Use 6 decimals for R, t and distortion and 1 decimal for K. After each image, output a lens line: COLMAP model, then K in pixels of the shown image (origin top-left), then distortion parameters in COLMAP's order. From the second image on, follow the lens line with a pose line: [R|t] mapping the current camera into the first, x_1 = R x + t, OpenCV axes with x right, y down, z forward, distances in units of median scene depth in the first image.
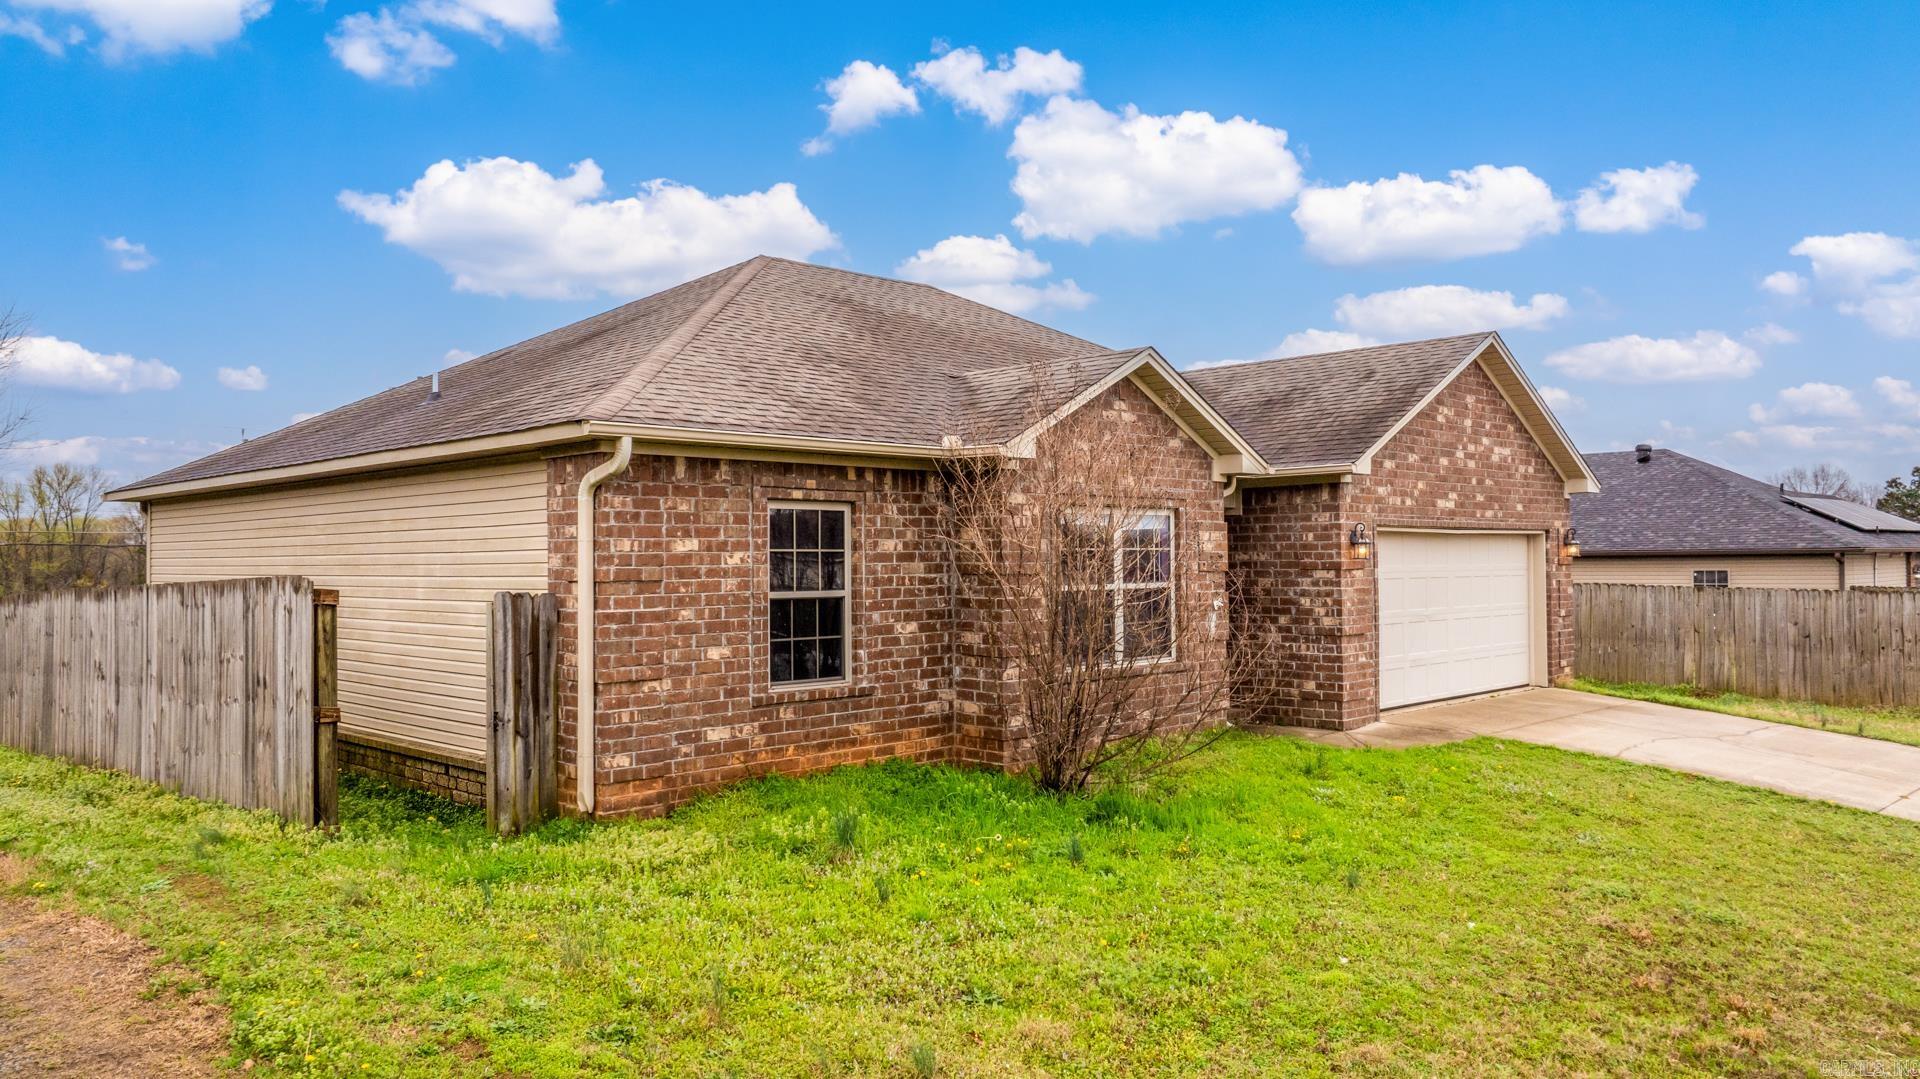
lens RADIAL K [[1356.1, 0, 952.9], [0, 1356.1, 545.7], [0, 0, 1]] dist [-0.003759, -0.003074]
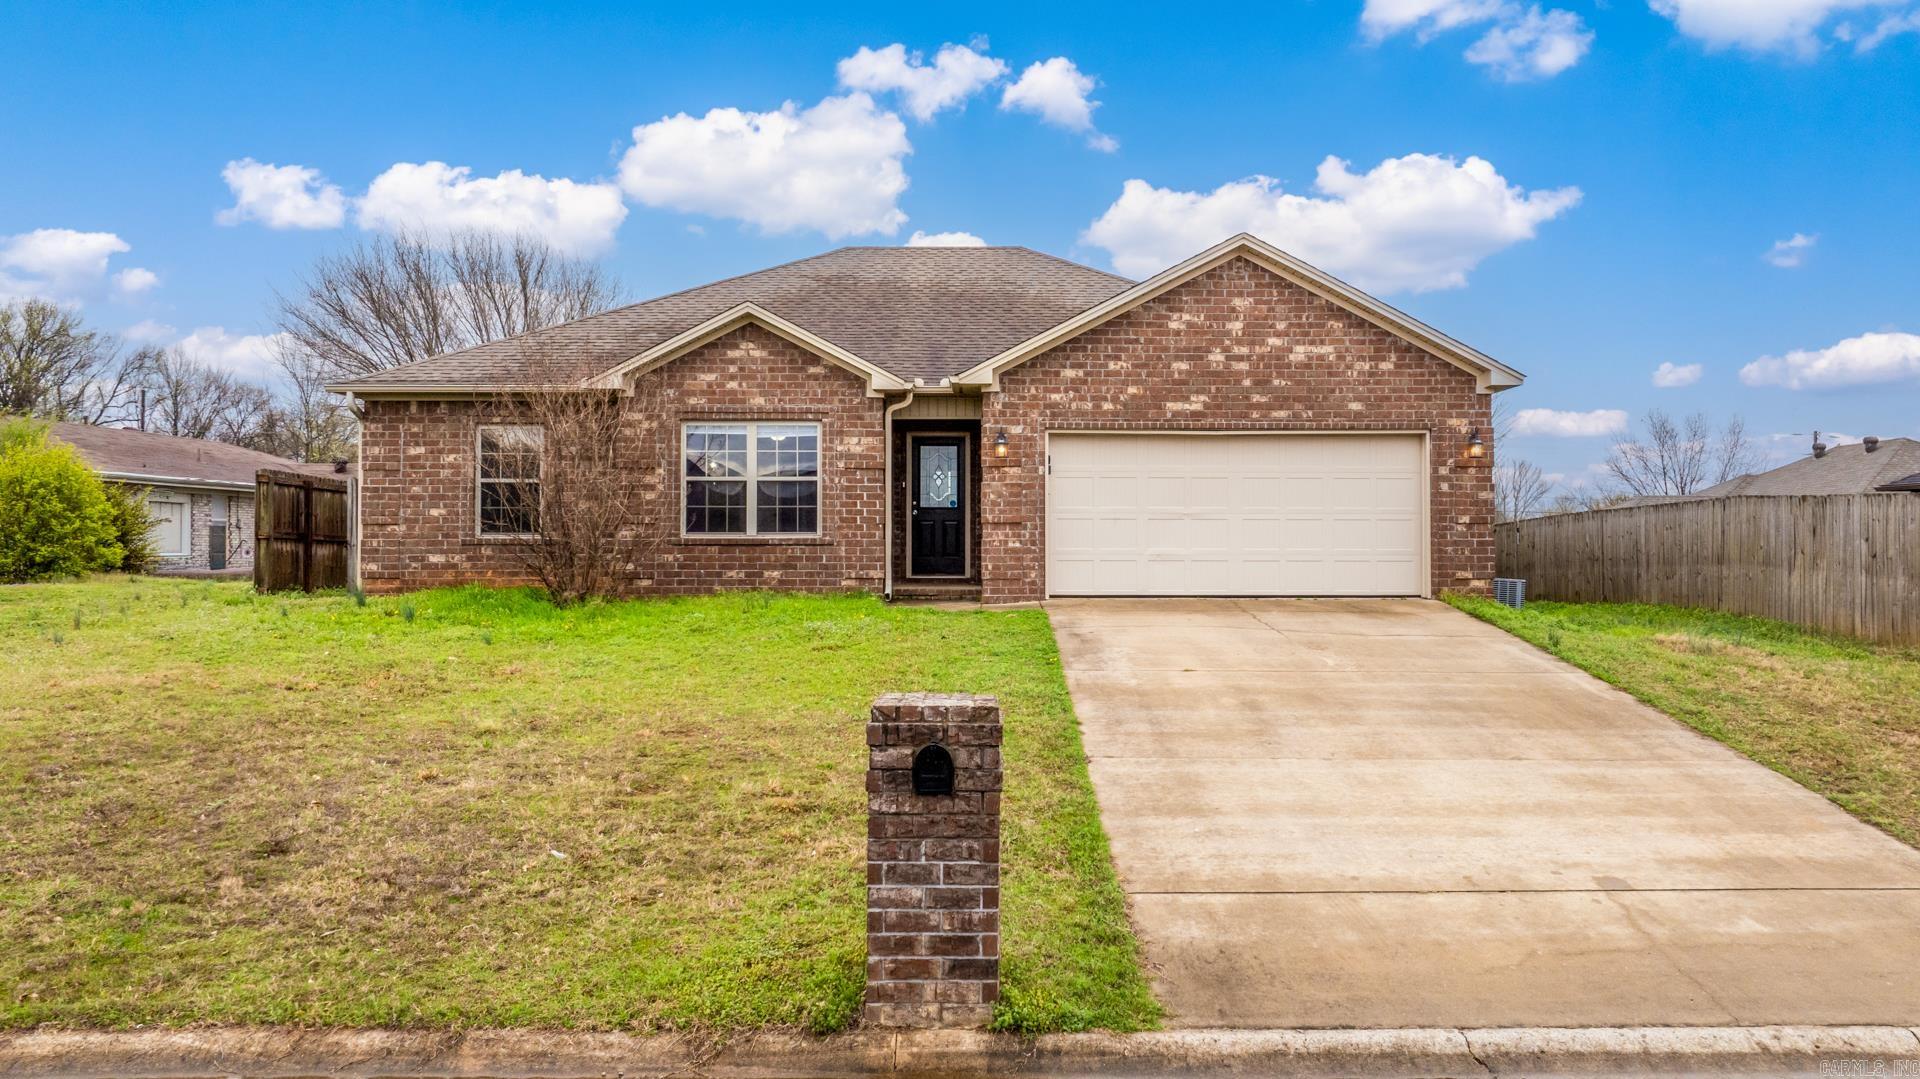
lens RADIAL K [[1460.2, 0, 1026.8], [0, 1460.2, 532.9], [0, 0, 1]] dist [0.000605, -0.006004]
pose [[0.726736, 0.004147, -0.686904, 1.527243], [0.001303, 0.999972, 0.007417, 0.084966], [0.686915, -0.006285, 0.726710, 0.141946]]
